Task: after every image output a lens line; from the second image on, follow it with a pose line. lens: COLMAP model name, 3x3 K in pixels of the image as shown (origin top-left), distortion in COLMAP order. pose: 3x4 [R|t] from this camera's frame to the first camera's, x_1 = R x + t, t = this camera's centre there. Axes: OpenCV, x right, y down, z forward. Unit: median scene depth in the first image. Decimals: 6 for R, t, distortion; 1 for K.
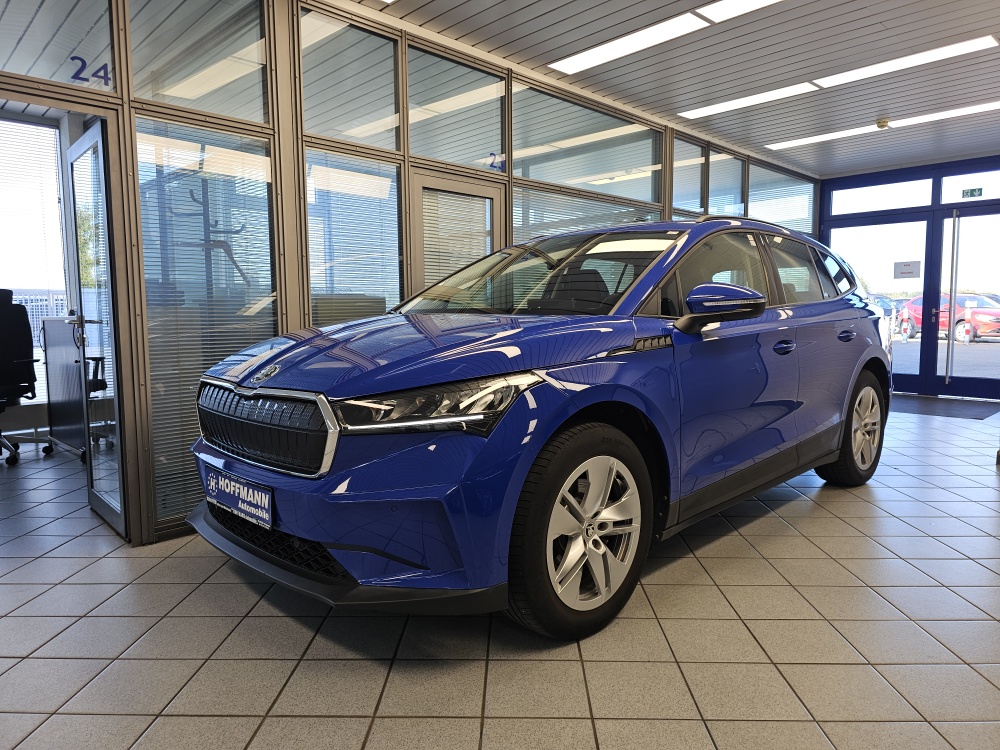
lens RADIAL K [[685.3, 0, 497.8], [0, 685.3, 367.5], [0, 0, 1]] dist [0.046086, -0.044622]
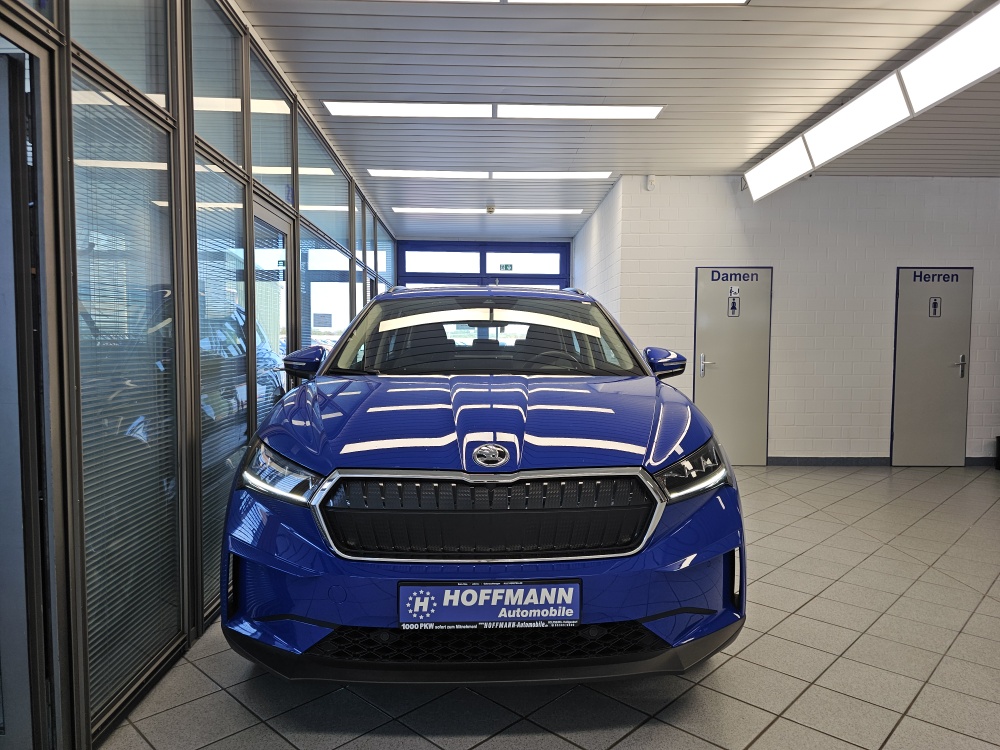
lens RADIAL K [[685.3, 0, 506.4], [0, 685.3, 375.8], [0, 0, 1]] dist [0.046086, -0.044622]
pose [[0.654581, -0.023206, 0.755635, -0.824637], [0.049426, 0.998704, -0.012145, -0.066765], [-0.754374, 0.045298, 0.654880, 0.357178]]
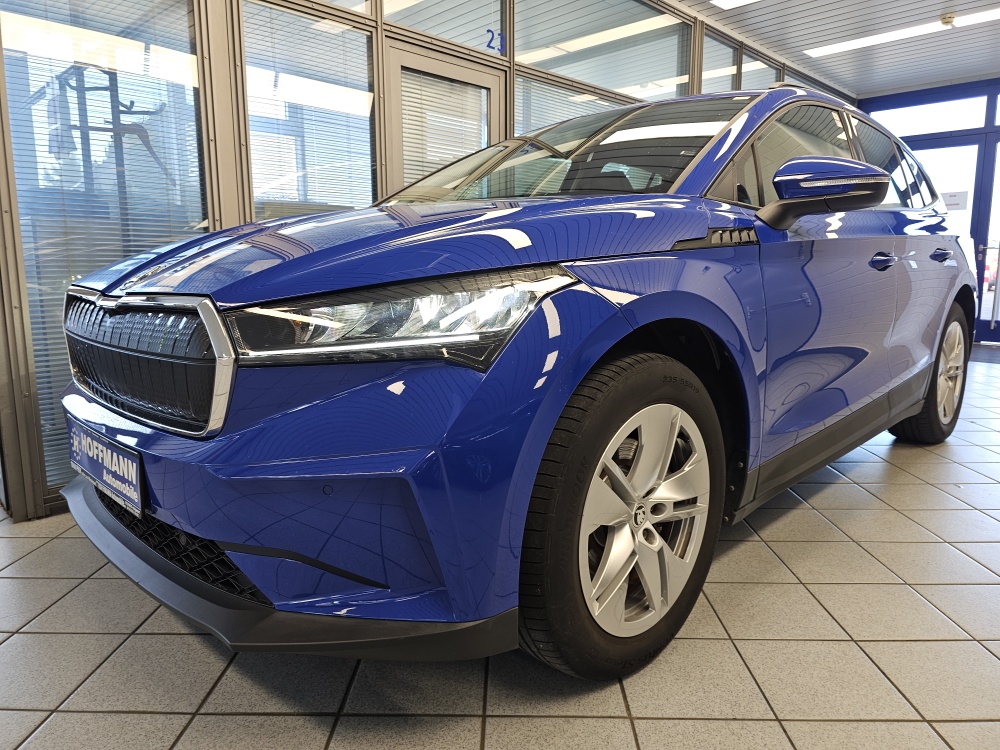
lens RADIAL K [[685.3, 0, 502.9], [0, 685.3, 366.0], [0, 0, 1]] dist [0.046086, -0.044622]
pose [[0.999844, 0.004066, 0.017212, -0.007670], [-0.005190, 0.997823, 0.065741, 0.041278], [-0.016908, -0.065820, 0.997688, 0.286408]]
